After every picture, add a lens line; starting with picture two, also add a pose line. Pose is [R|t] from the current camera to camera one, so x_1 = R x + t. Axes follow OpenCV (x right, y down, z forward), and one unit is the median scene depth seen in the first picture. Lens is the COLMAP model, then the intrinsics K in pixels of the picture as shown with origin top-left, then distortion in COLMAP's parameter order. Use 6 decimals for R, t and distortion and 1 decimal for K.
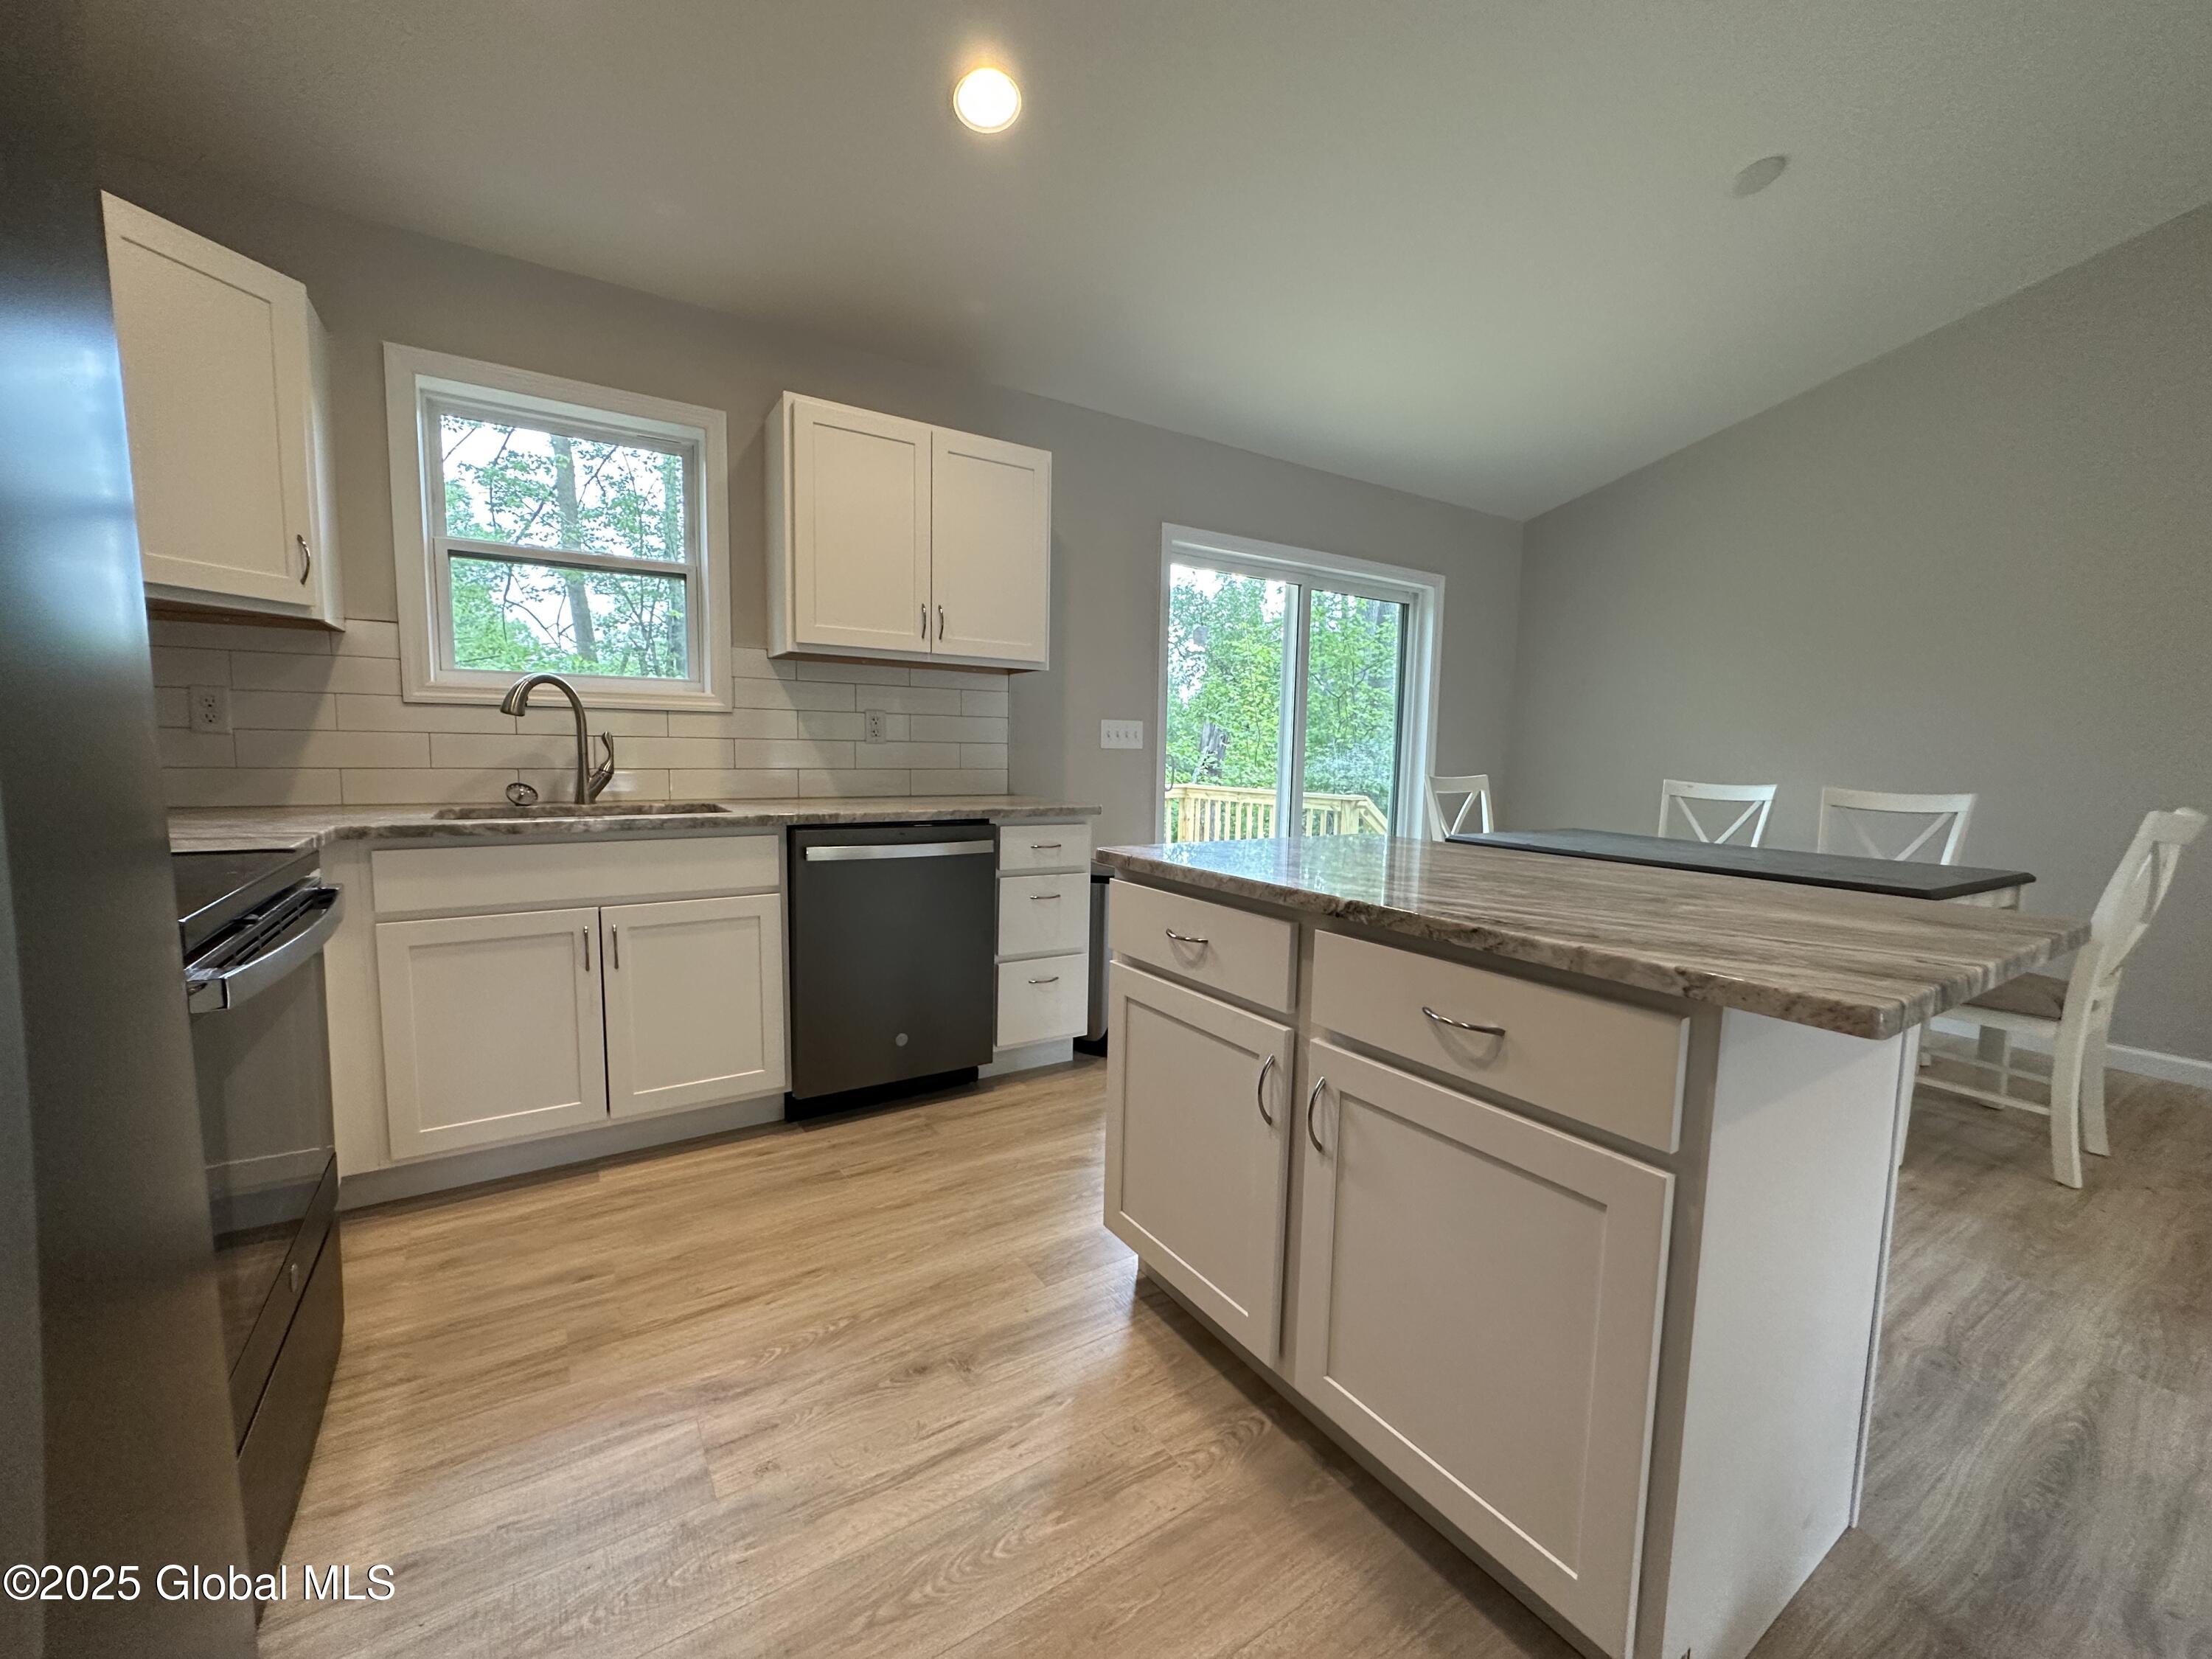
lens RADIAL K [[889.4, 0, 1106.0], [0, 889.4, 829.5], [0, 0, 1]] dist [-0.000846, 0.000624]
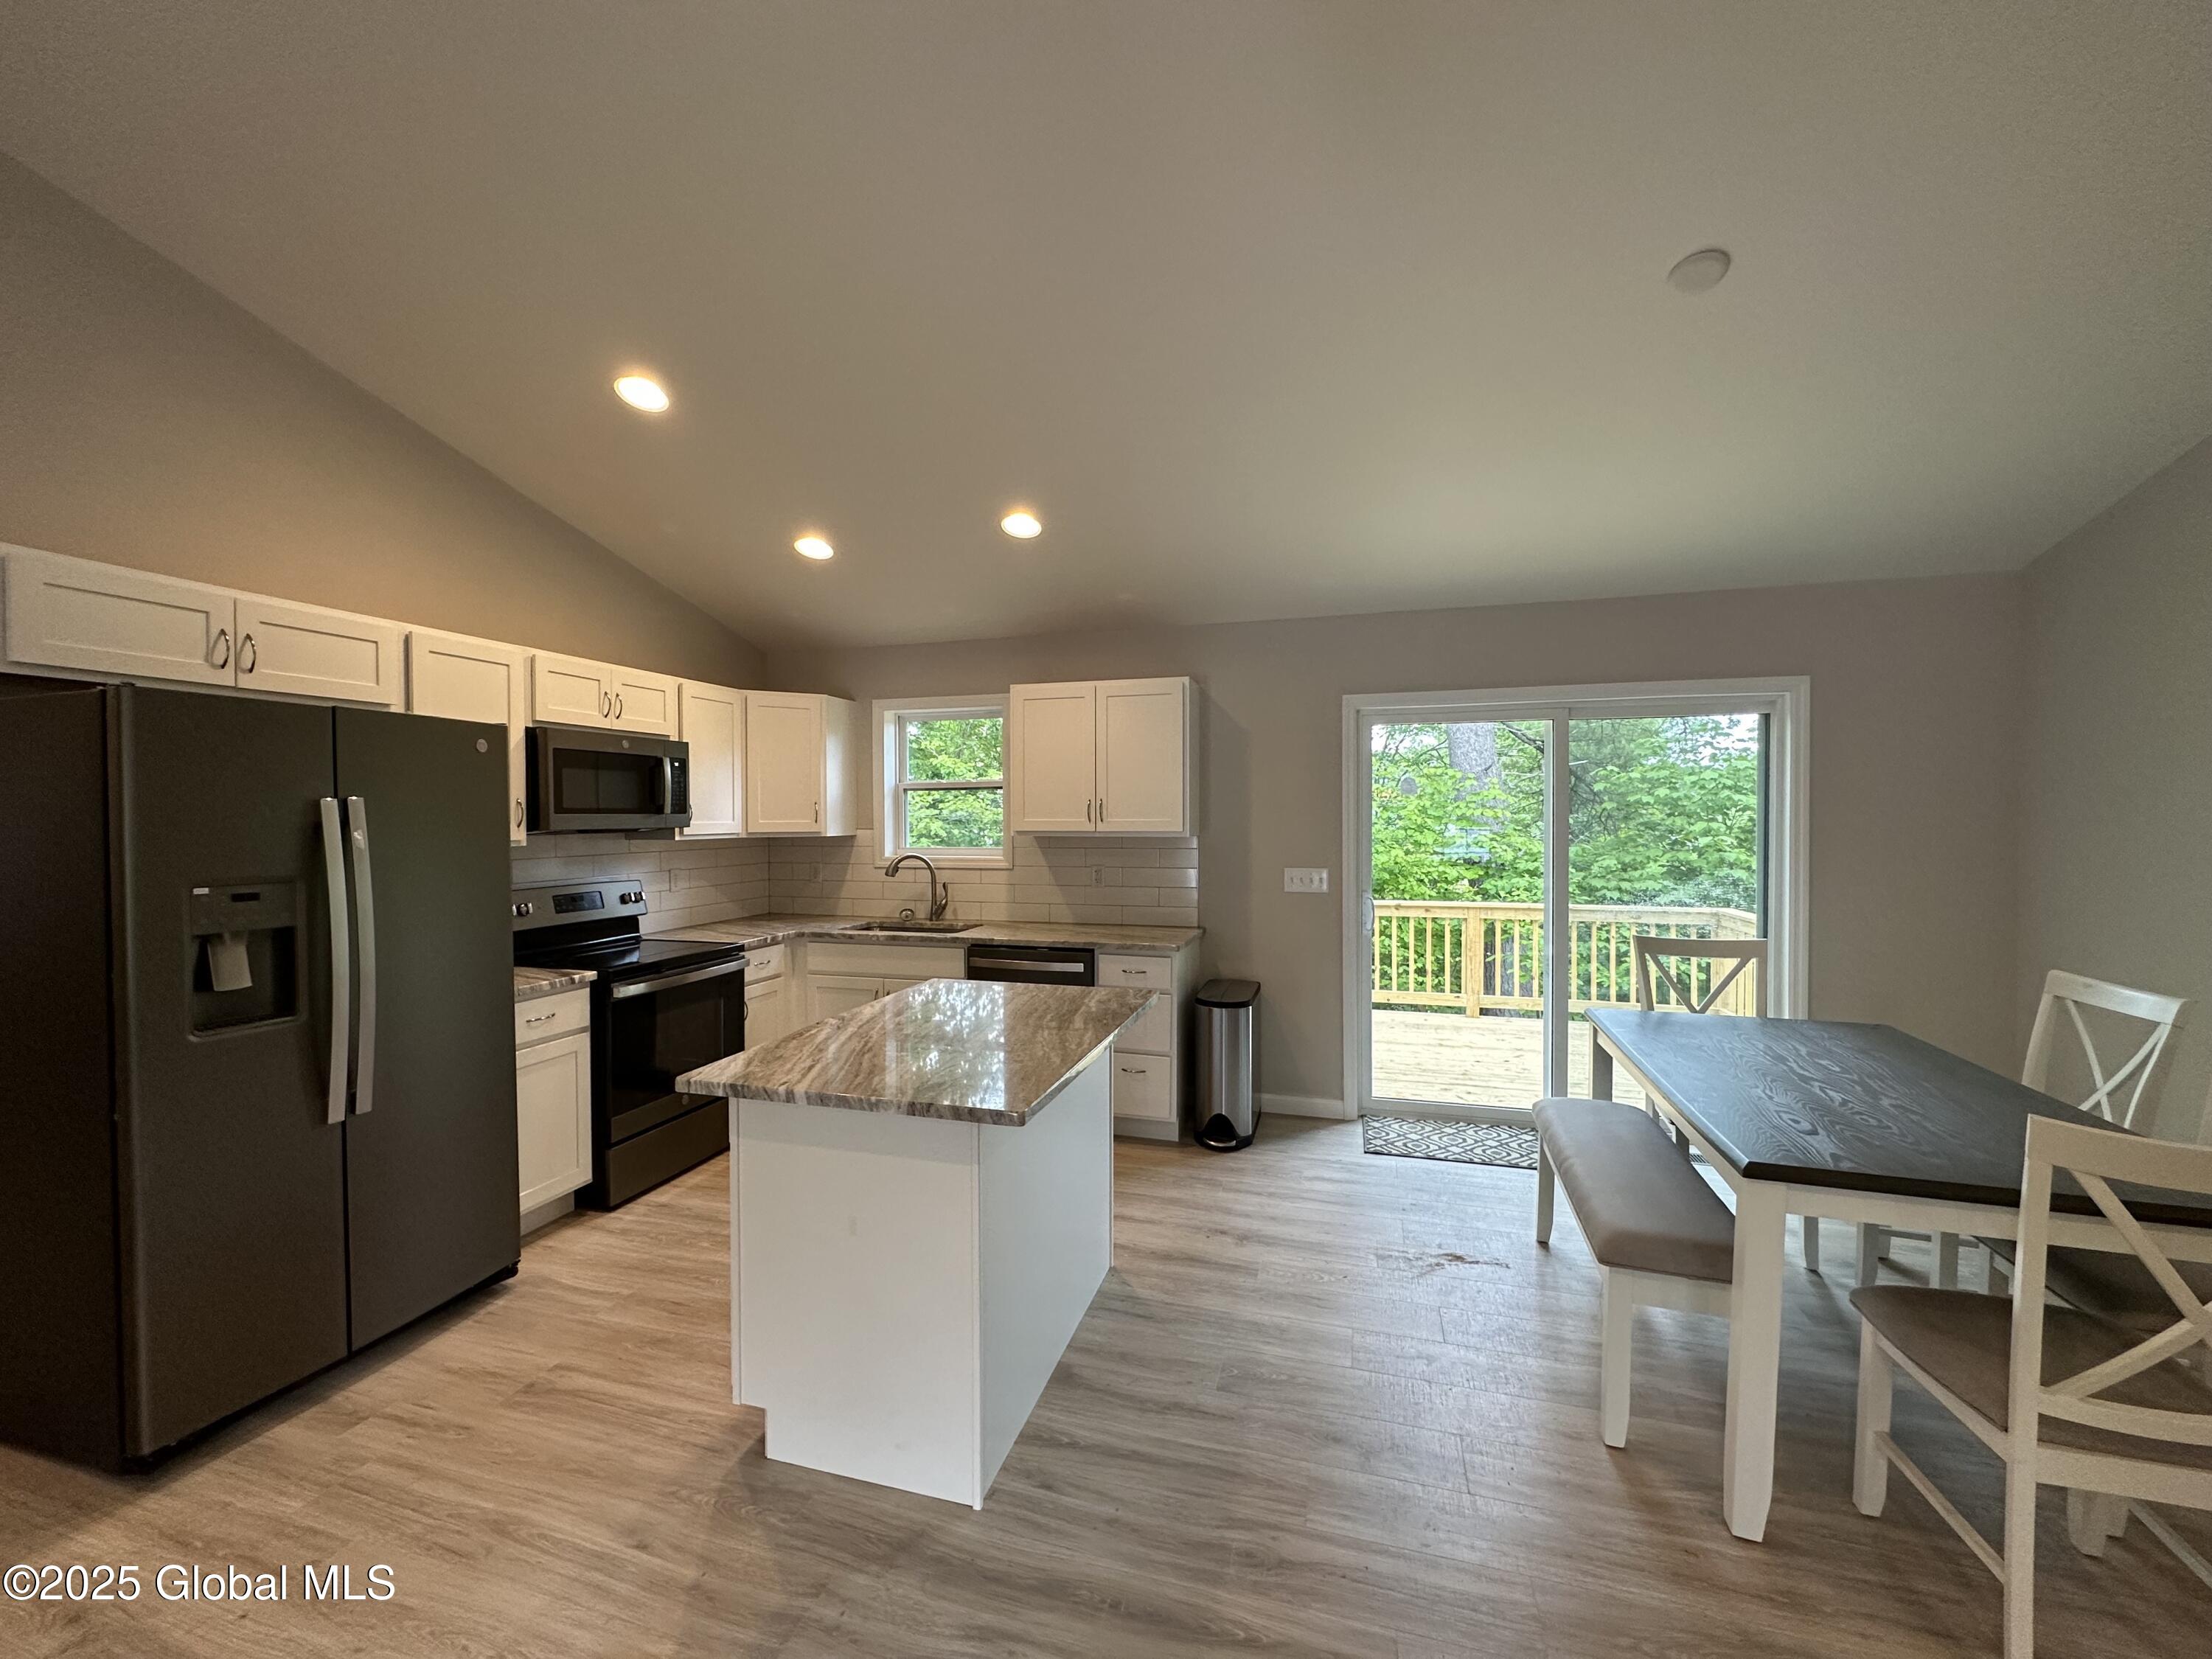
lens RADIAL K [[889.4, 0, 1106.0], [0, 889.4, 829.5], [0, 0, 1]] dist [-0.000846, 0.000624]
pose [[0.651651, -0.010022, -0.758453, 0.942620], [-0.053852, 0.996778, -0.059440, -0.115357], [0.756605, 0.079578, 0.649012, 0.056385]]
